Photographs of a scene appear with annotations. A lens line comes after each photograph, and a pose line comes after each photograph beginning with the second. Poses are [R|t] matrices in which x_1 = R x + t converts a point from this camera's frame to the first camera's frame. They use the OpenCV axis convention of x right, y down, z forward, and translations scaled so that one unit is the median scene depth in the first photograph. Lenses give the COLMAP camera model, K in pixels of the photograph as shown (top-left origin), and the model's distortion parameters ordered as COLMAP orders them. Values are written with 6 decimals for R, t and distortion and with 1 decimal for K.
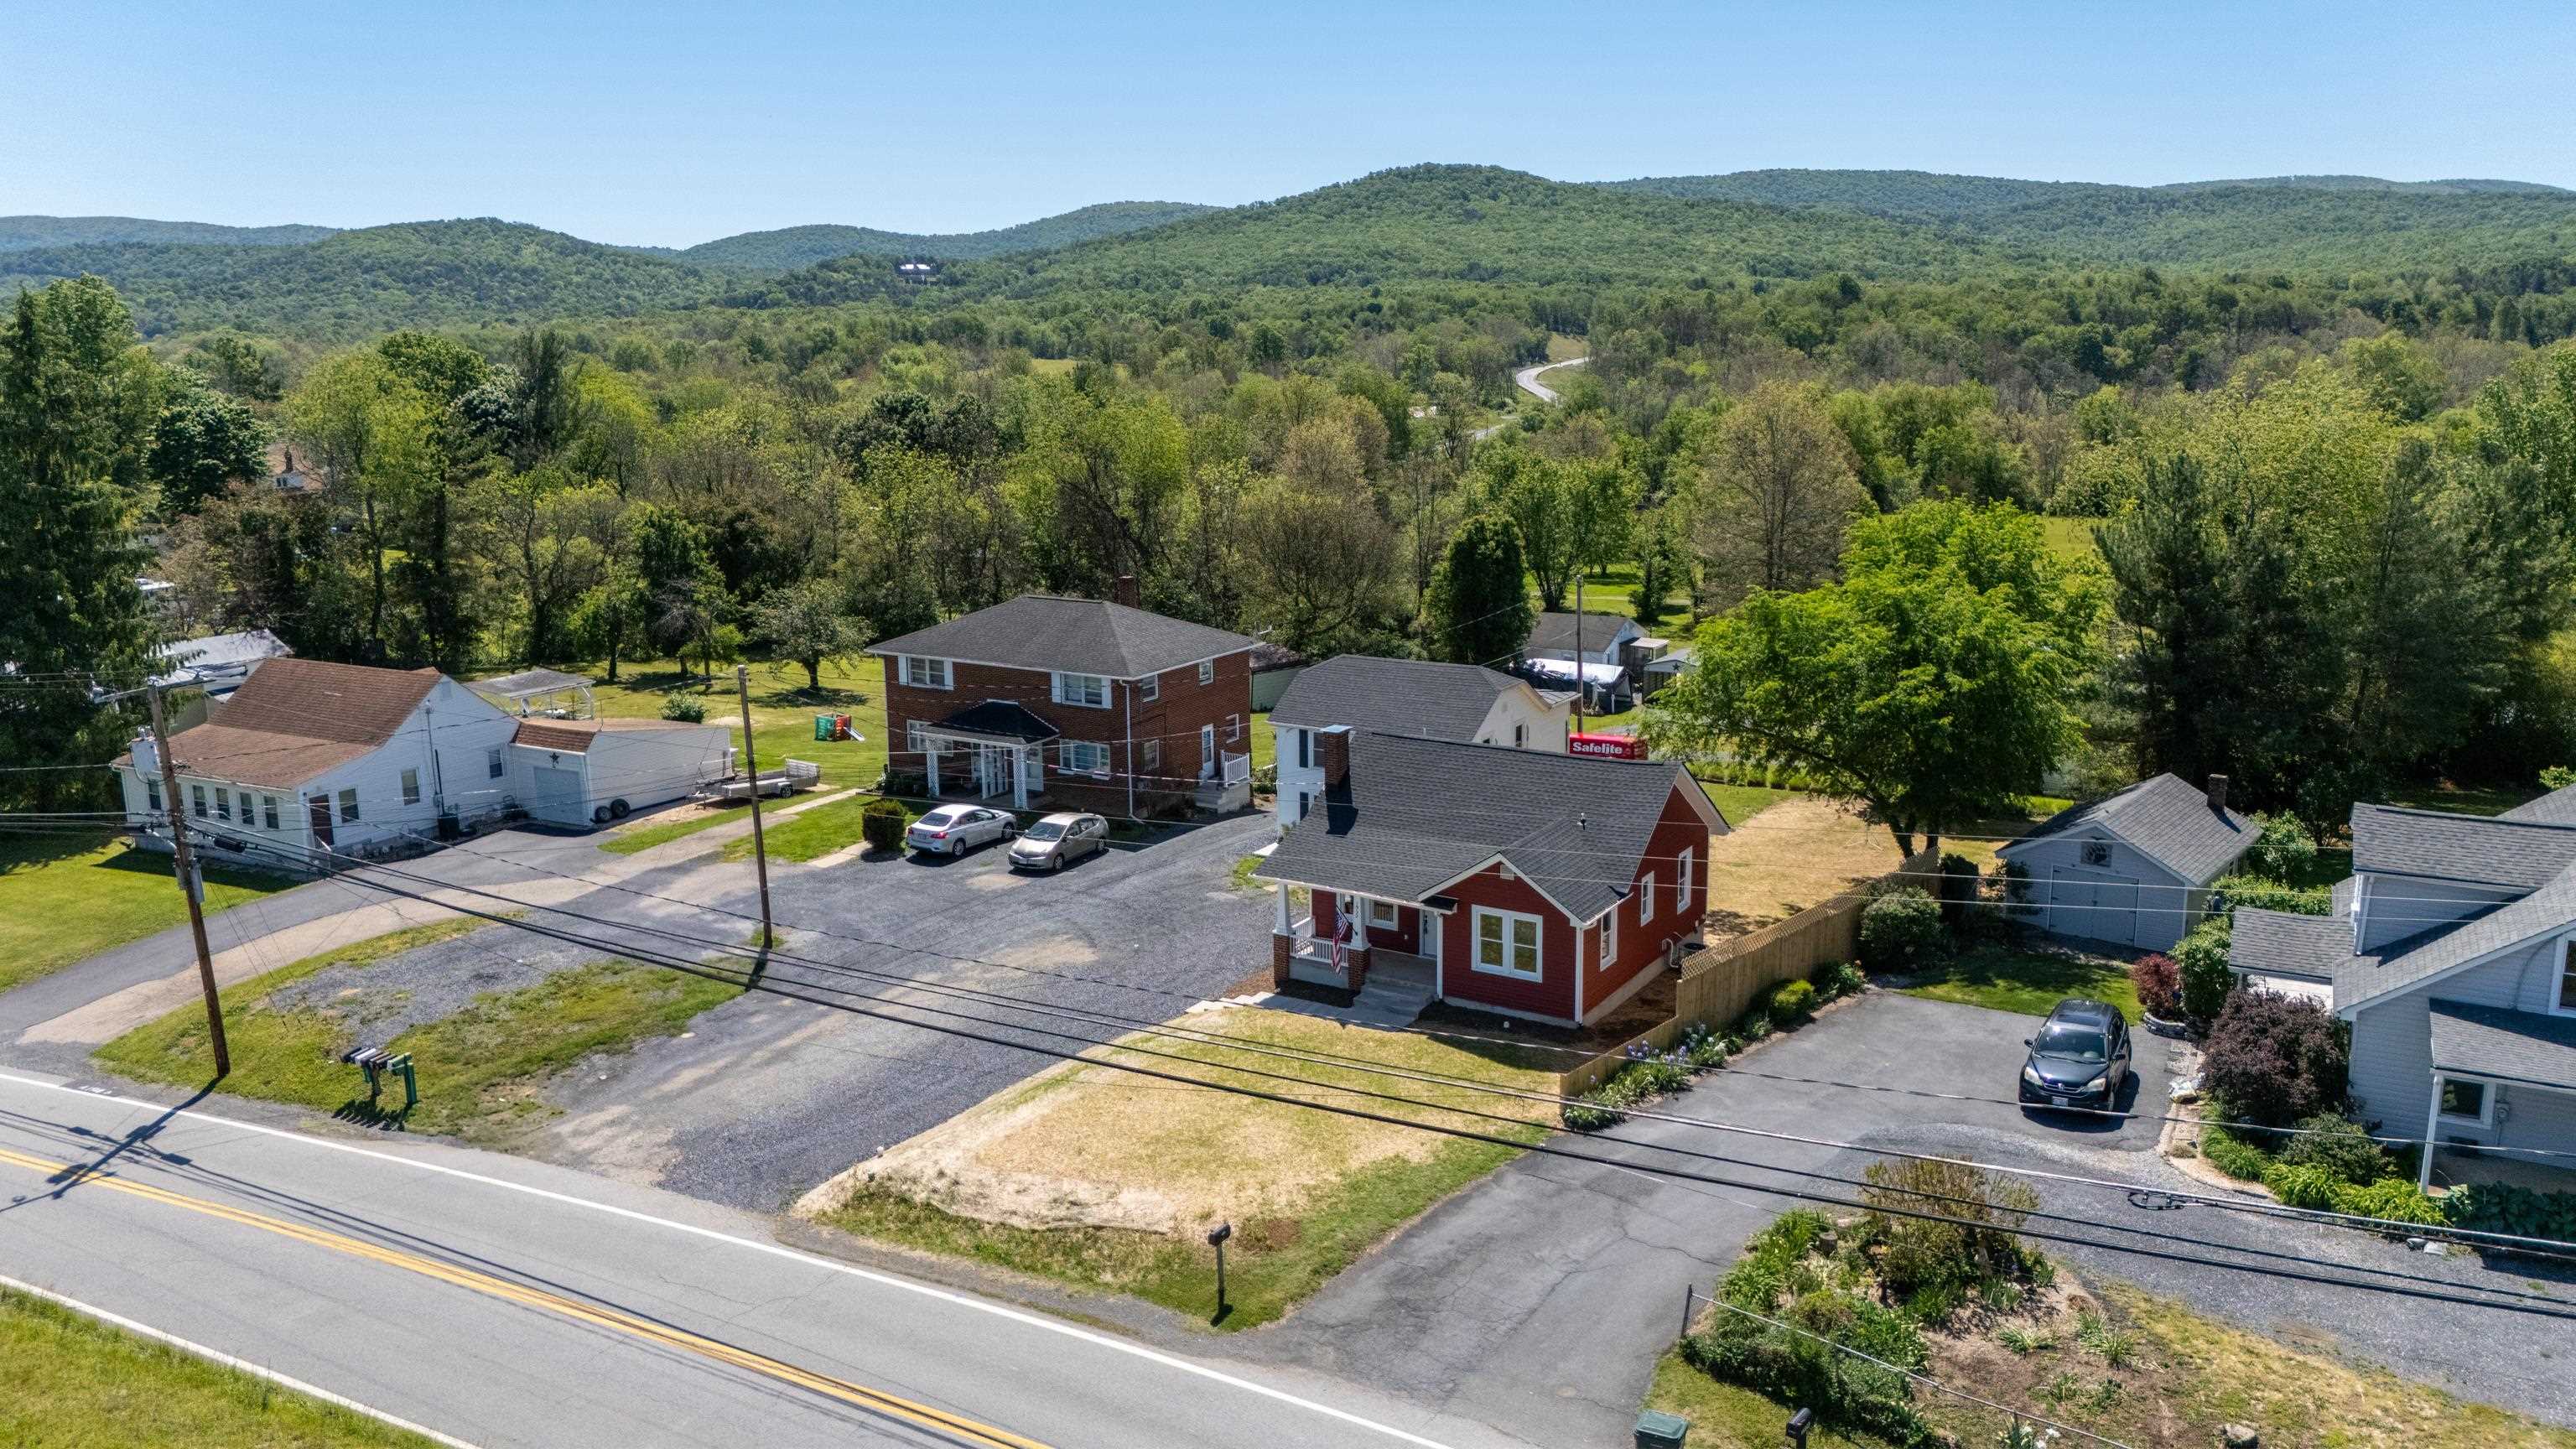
lens RADIAL K [[1890.3, 0, 1287.6], [0, 1890.3, 731.4], [0, 0, 1]] dist [0.088719, -0.105149]
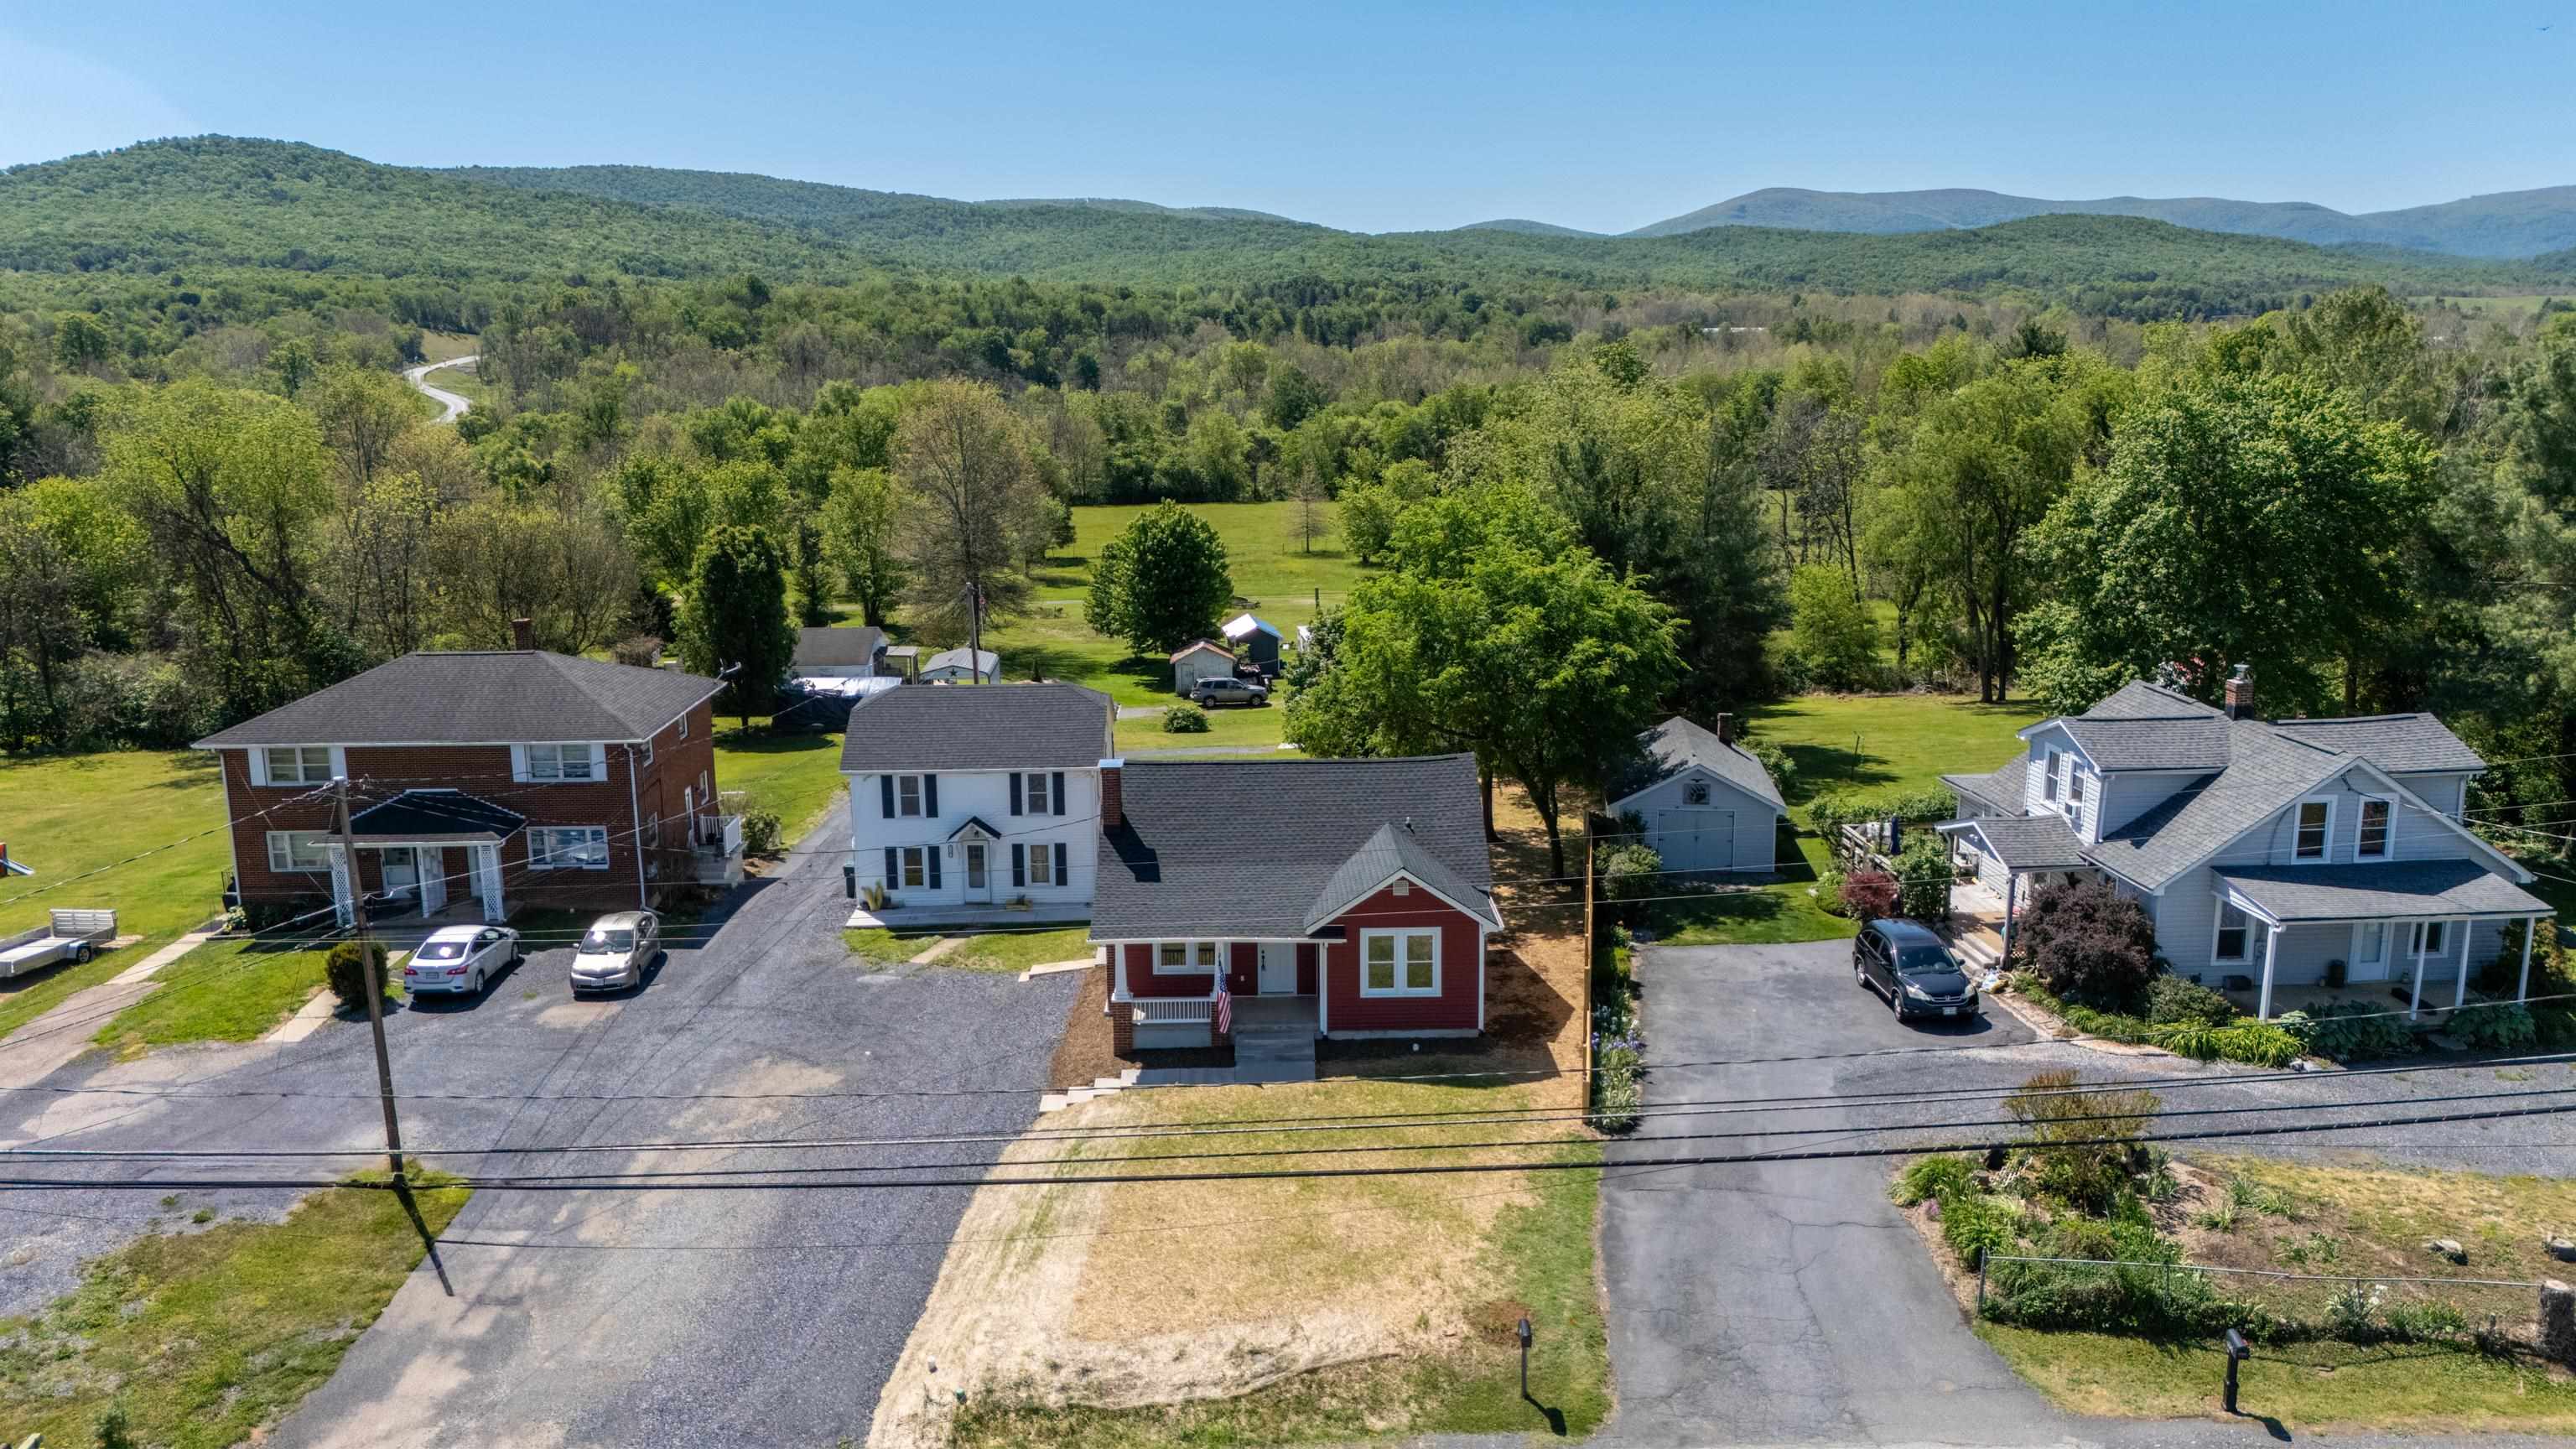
lens RADIAL K [[1898.0, 0, 1288.0], [0, 1898.0, 724.5], [0, 0, 1]] dist [0.068751, -0.065603]
pose [[0.841420, -0.109314, 0.529210, -0.271329], [0.111676, 0.993361, 0.027629, -0.025227], [-0.528717, 0.035853, 0.848041, 0.140759]]
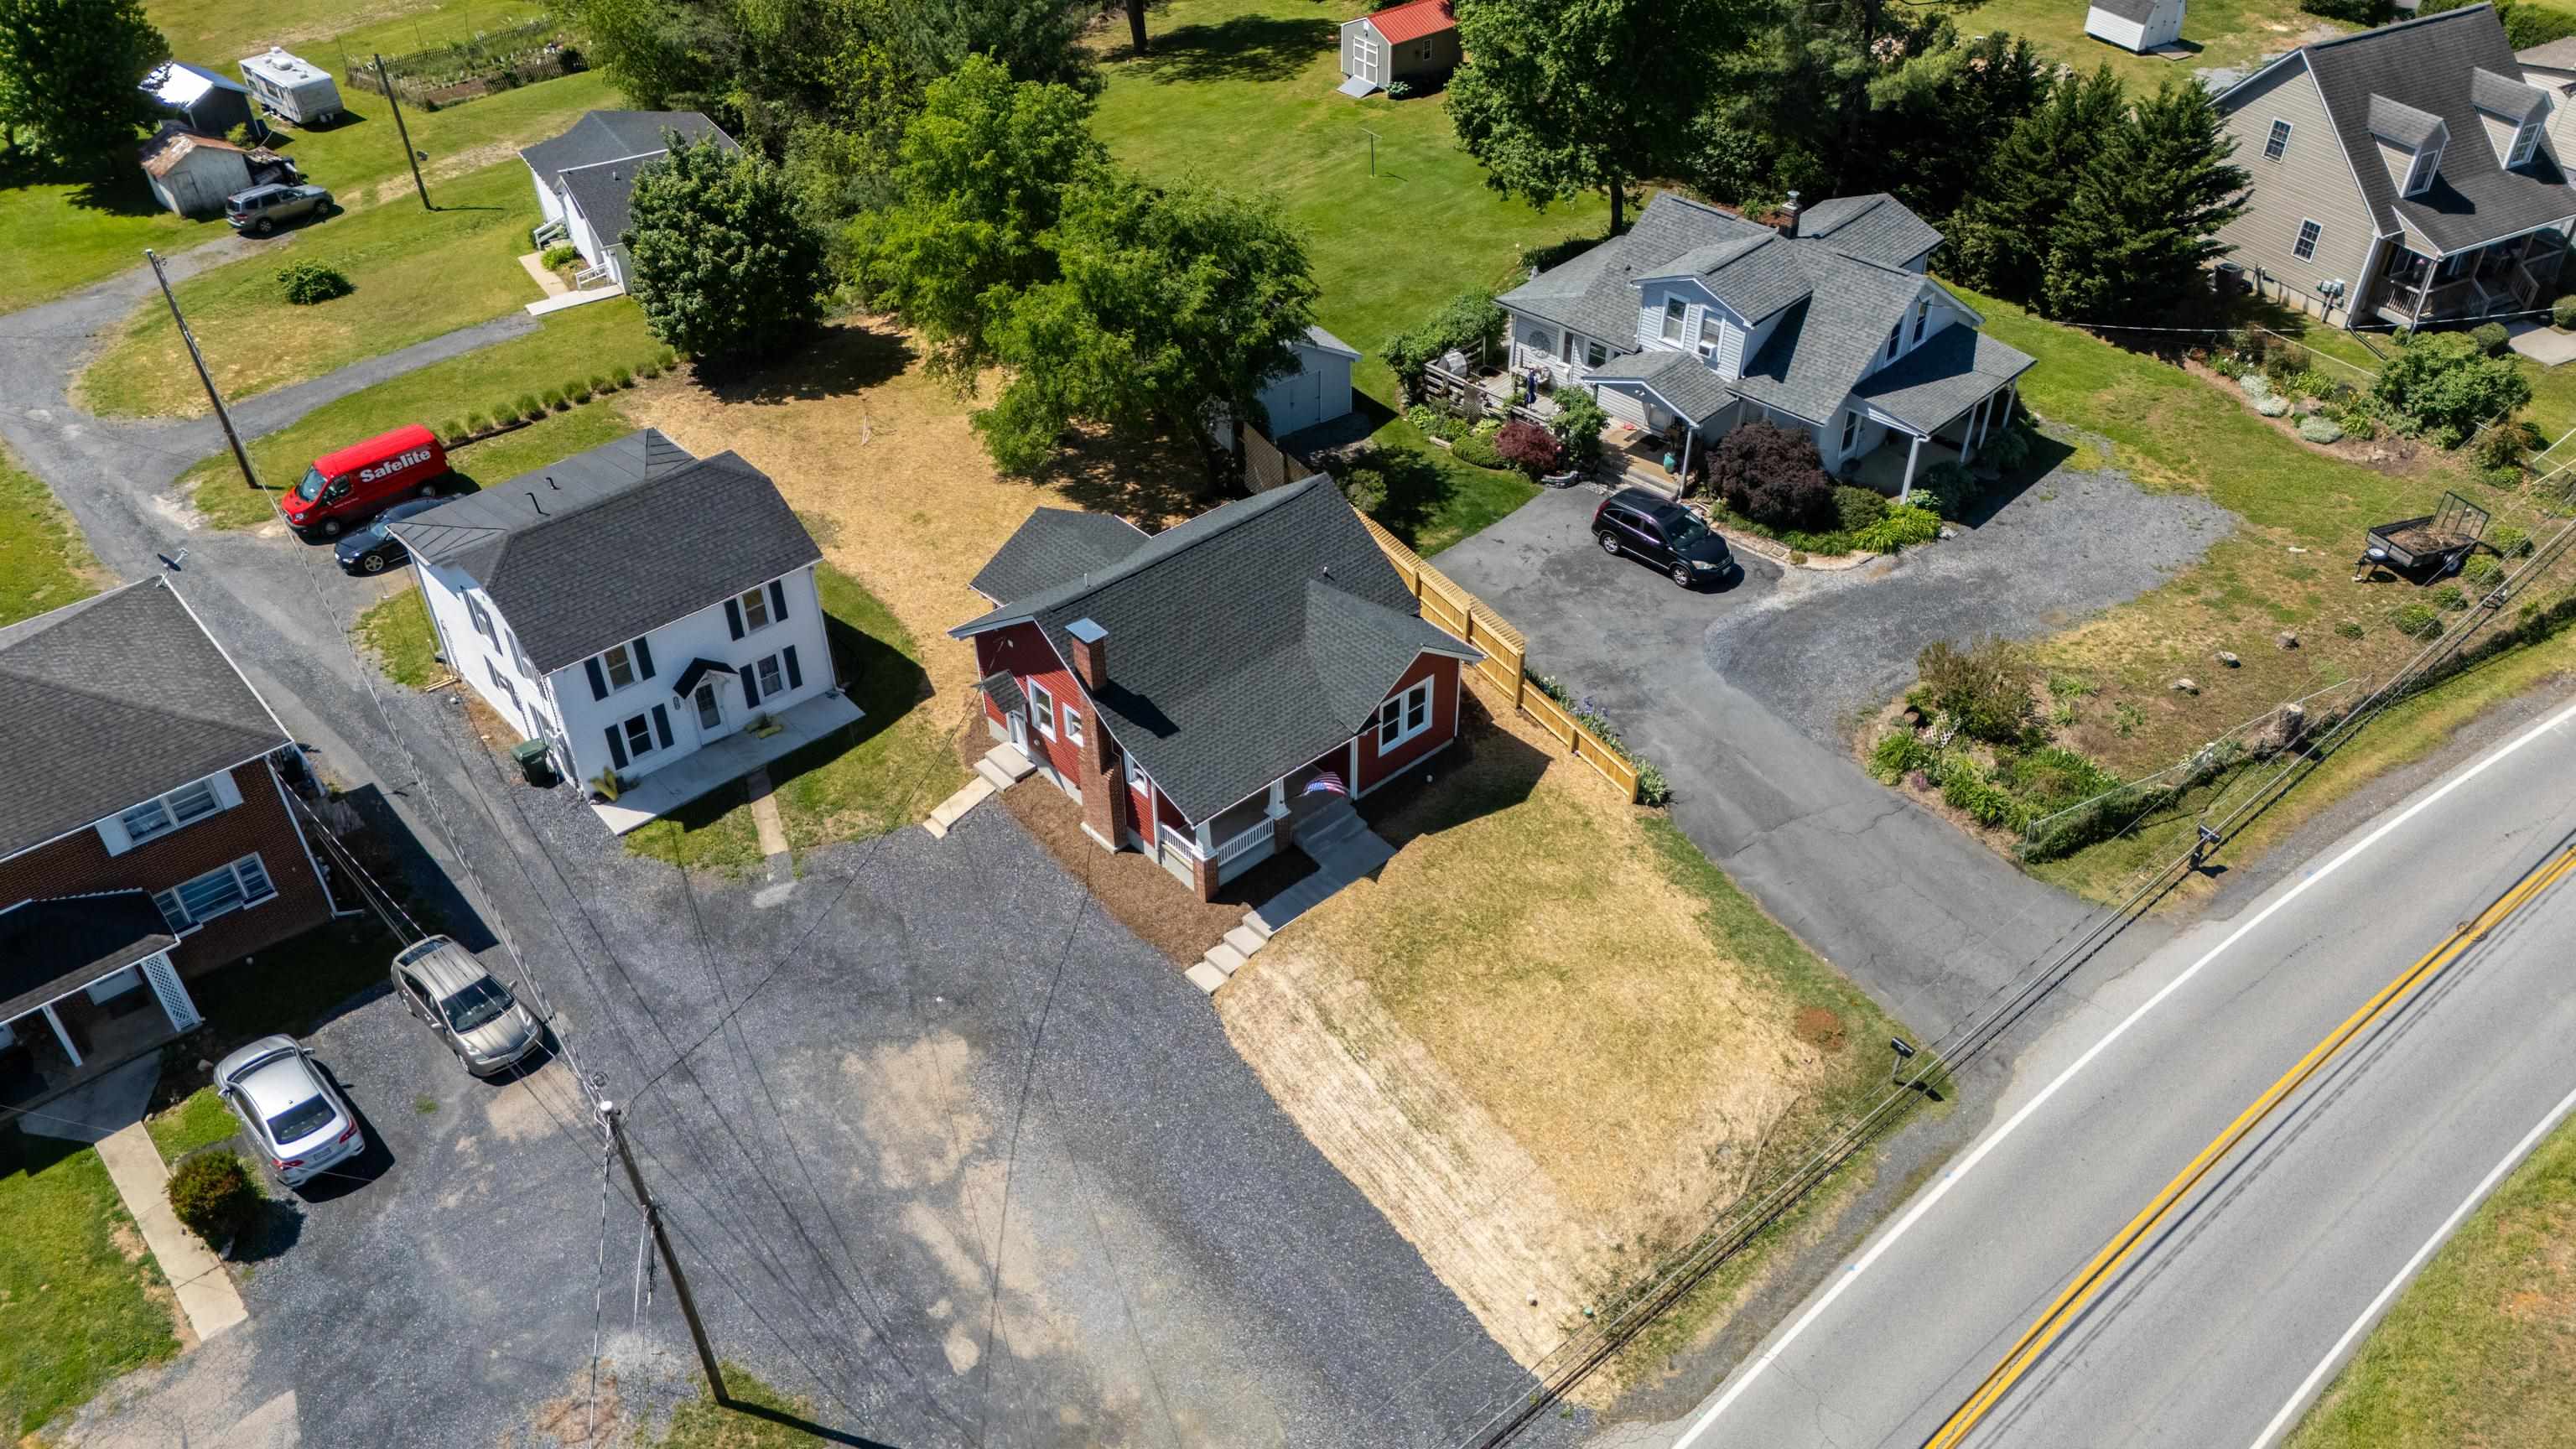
lens RADIAL K [[1890.3, 0, 1287.6], [0, 1890.3, 731.4], [0, 0, 1]] dist [0.088719, -0.105149]
pose [[0.289702, -0.584883, 0.757618, -0.438872], [0.205889, 0.811113, 0.547453, -0.292017], [-0.934710, -0.002613, 0.355402, 0.447745]]
